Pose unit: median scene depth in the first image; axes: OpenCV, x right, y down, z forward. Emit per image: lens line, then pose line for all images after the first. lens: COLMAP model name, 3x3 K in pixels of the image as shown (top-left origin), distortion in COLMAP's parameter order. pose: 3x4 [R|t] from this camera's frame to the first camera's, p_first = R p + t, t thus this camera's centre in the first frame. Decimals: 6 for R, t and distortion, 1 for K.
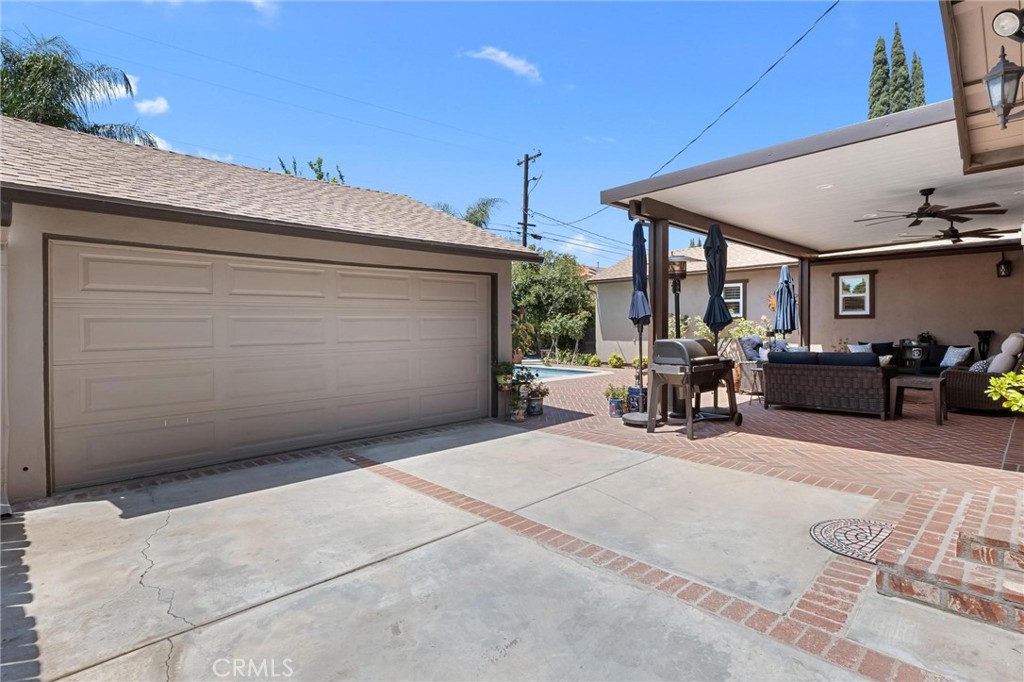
lens RADIAL K [[495.6, 0, 511.5], [0, 495.6, 330.0], [0, 0, 1]] dist [0.002317, 0.000445]
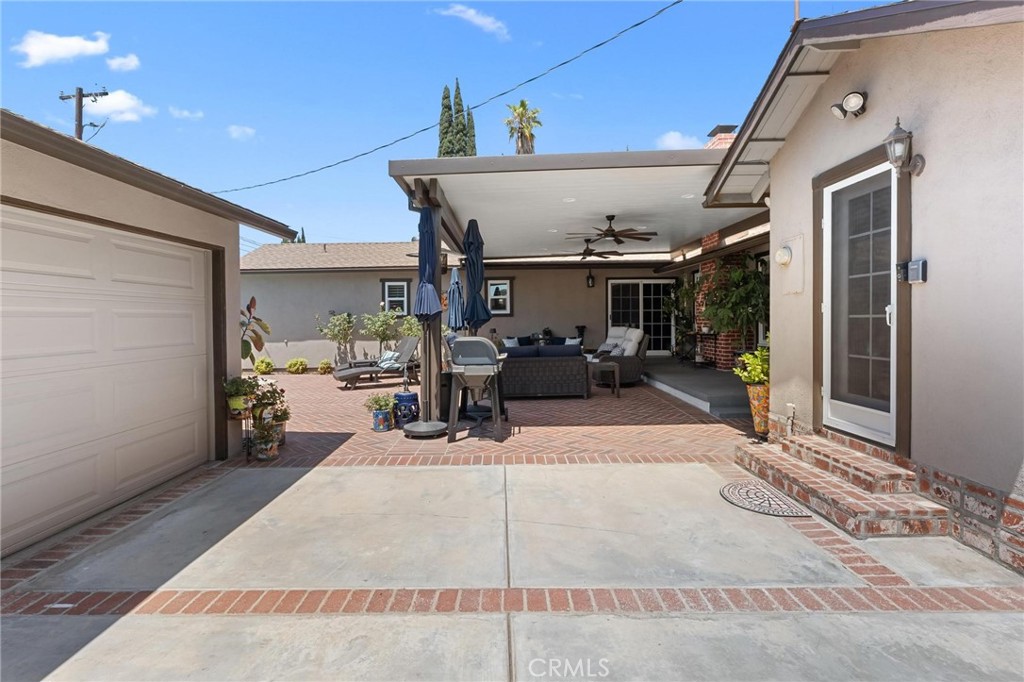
lens RADIAL K [[500.0, 0, 490.5], [0, 500.0, 333.2], [0, 0, 1]] dist [0.002201, 0.000330]
pose [[0.709678, -0.019776, 0.704248, -0.263729], [0.014283, 0.999804, 0.013682, -0.001387], [-0.704381, 0.000349, 0.709822, 0.267307]]
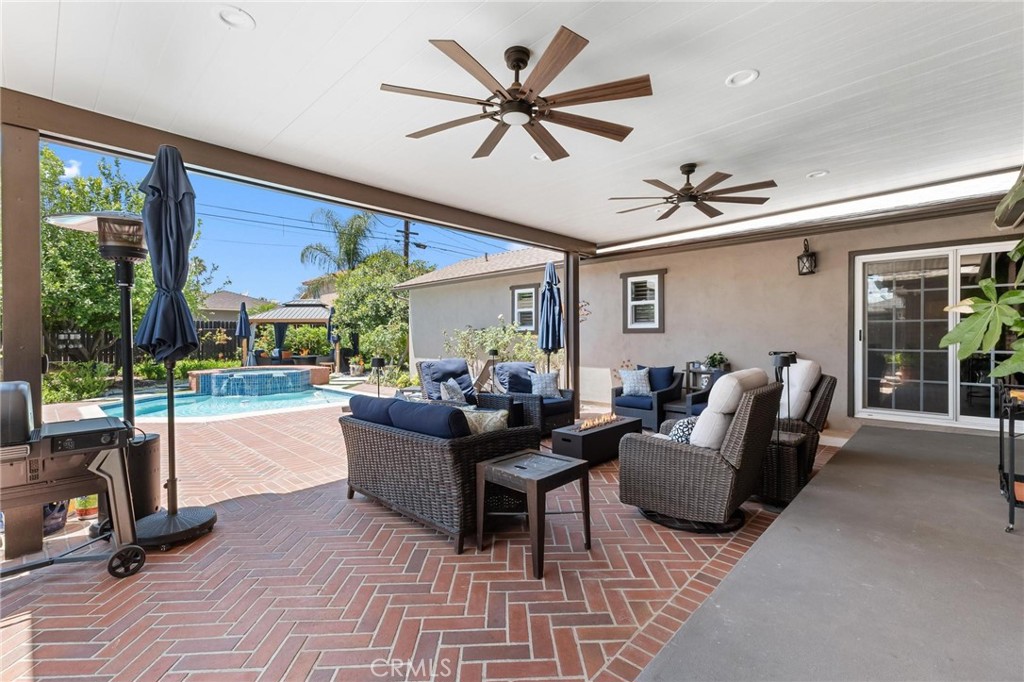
lens RADIAL K [[443.5, 0, 508.1], [0, 443.5, 337.3], [0, 0, 1]] dist [0.001001, 0.000714]
pose [[0.998483, 0.000925, 0.055047, 0.715880], [-0.000603, 0.999983, -0.005863, -0.020511], [-0.055051, 0.005821, 0.998467, 0.536104]]
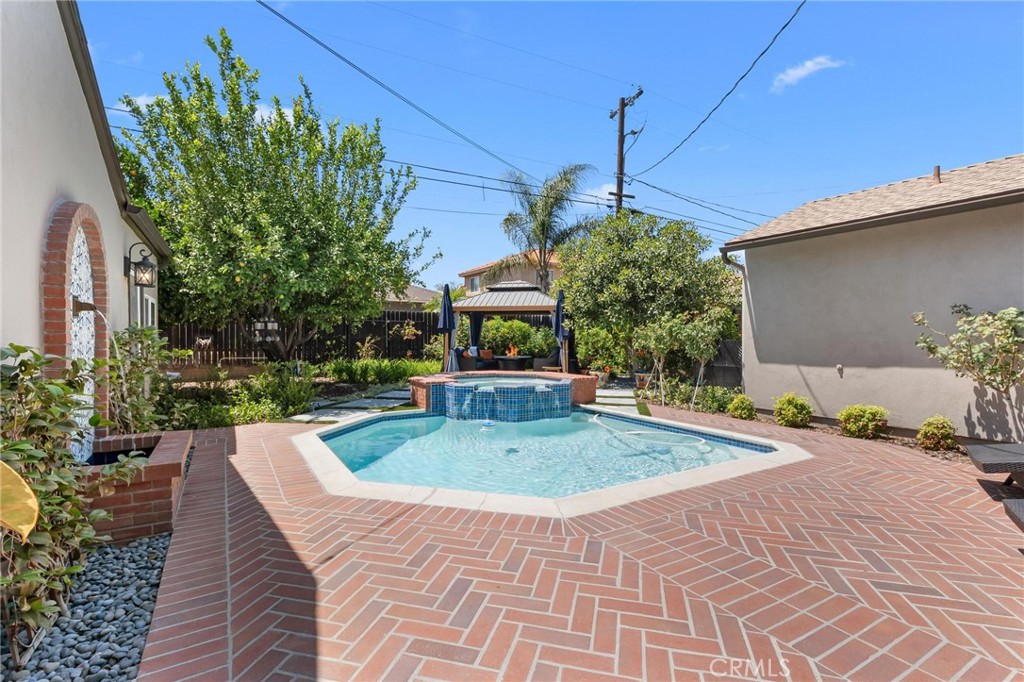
lens RADIAL K [[476.9, 0, 512.0], [0, 476.9, 341.0], [0, 0, 1]] dist [-0.001598, -0.000111]
pose [[0.976458, 0.013450, -0.215286, 0.109627], [-0.012757, 0.999908, 0.004610, -0.003574], [0.215329, -0.001755, 0.976540, 1.147969]]
